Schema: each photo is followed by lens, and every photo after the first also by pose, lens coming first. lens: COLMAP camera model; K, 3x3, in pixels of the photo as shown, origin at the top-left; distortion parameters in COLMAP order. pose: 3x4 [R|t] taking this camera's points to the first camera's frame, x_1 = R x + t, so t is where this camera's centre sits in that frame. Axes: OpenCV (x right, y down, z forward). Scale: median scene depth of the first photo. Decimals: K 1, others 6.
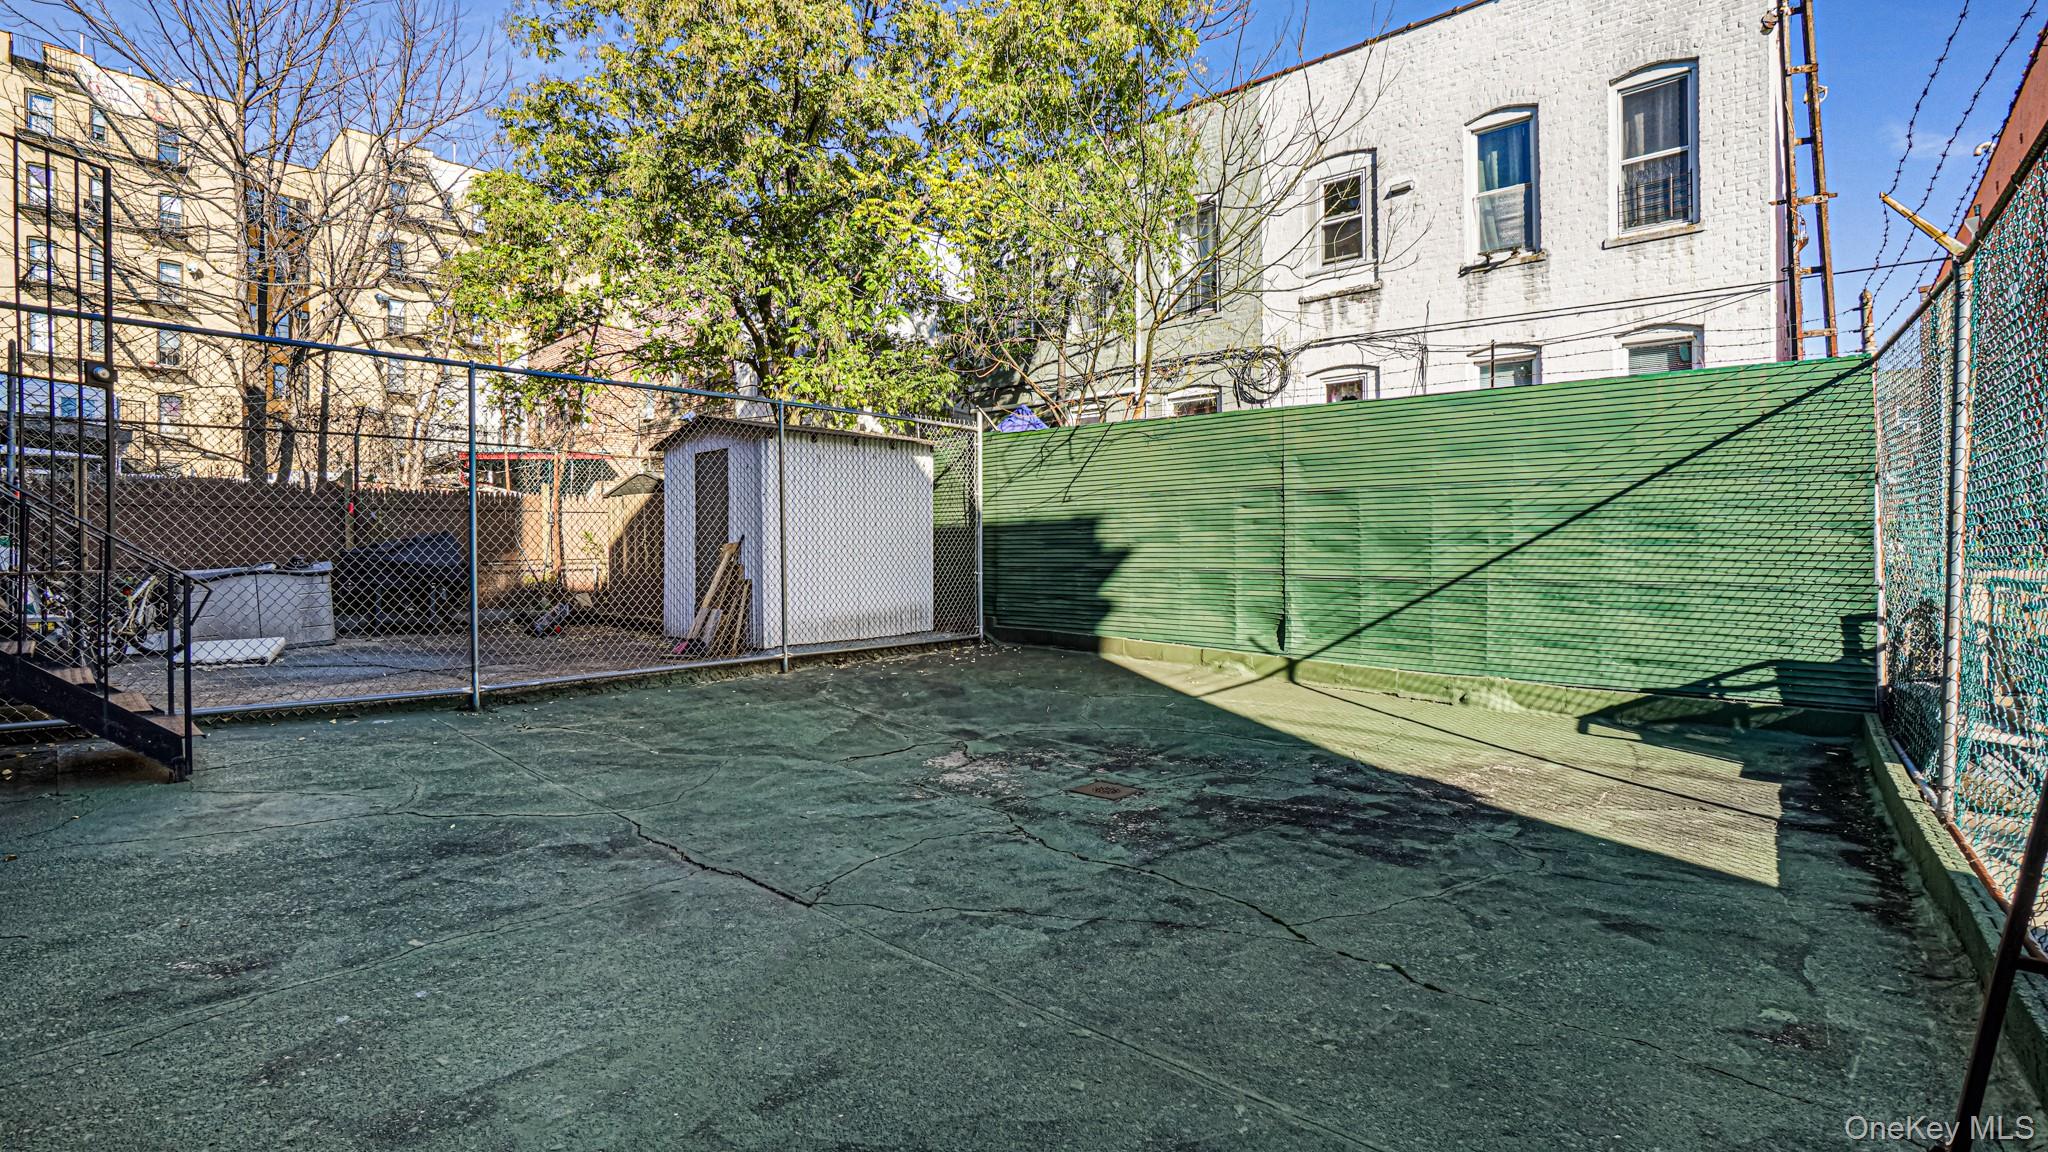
lens RADIAL K [[932.9, 0, 1035.2], [0, 932.9, 559.7], [0, 0, 1]] dist [-0.029110, 0.001447]
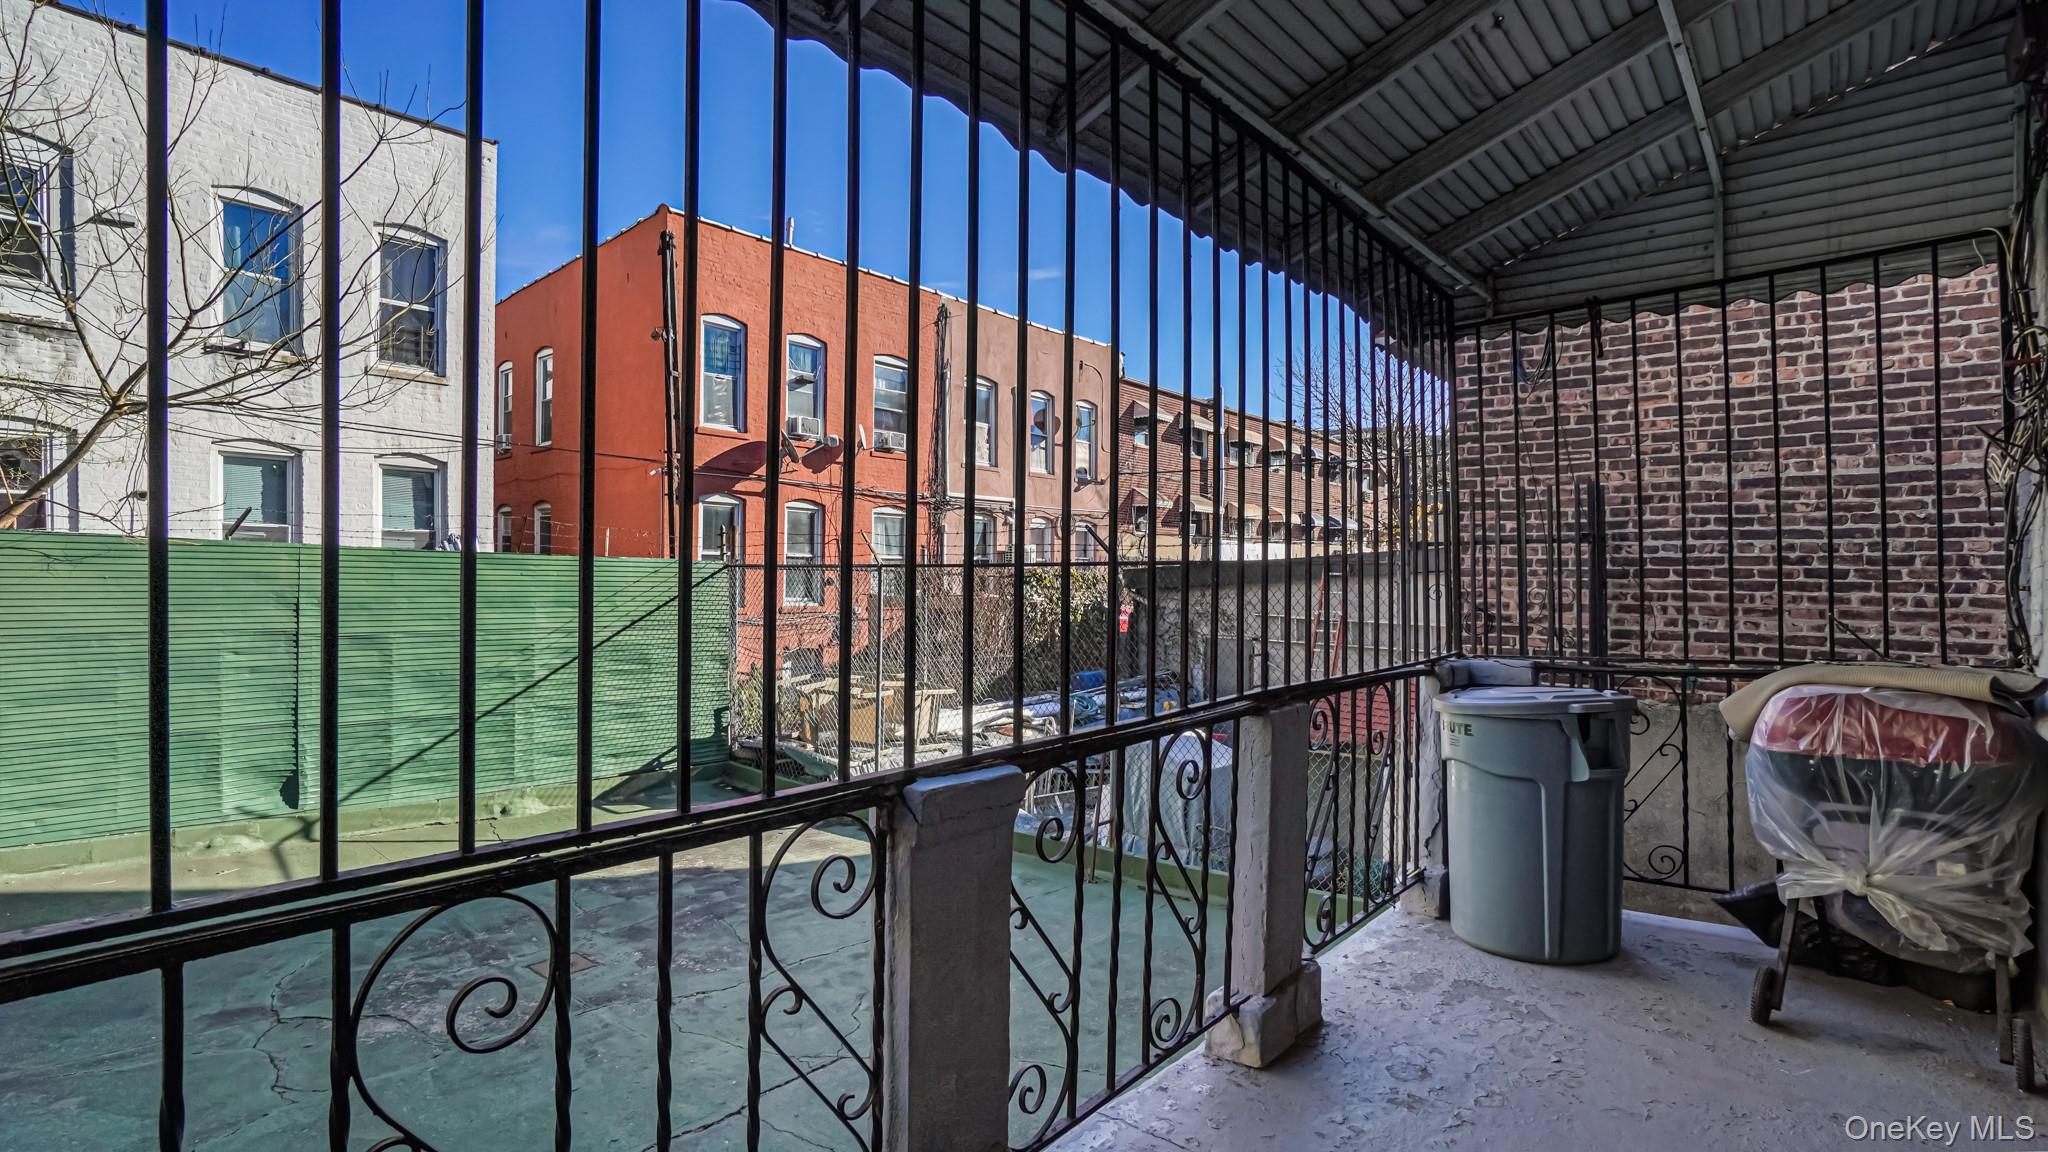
lens RADIAL K [[932.9, 0, 1036.1], [0, 932.9, 578.6], [0, 0, 1]] dist [-0.029110, 0.001447]
pose [[-0.001806, 0.002968, 0.999994, -0.663305], [-0.010049, 0.999945, -0.002986, -0.140138], [-0.999948, -0.010055, -0.001777, 0.285717]]
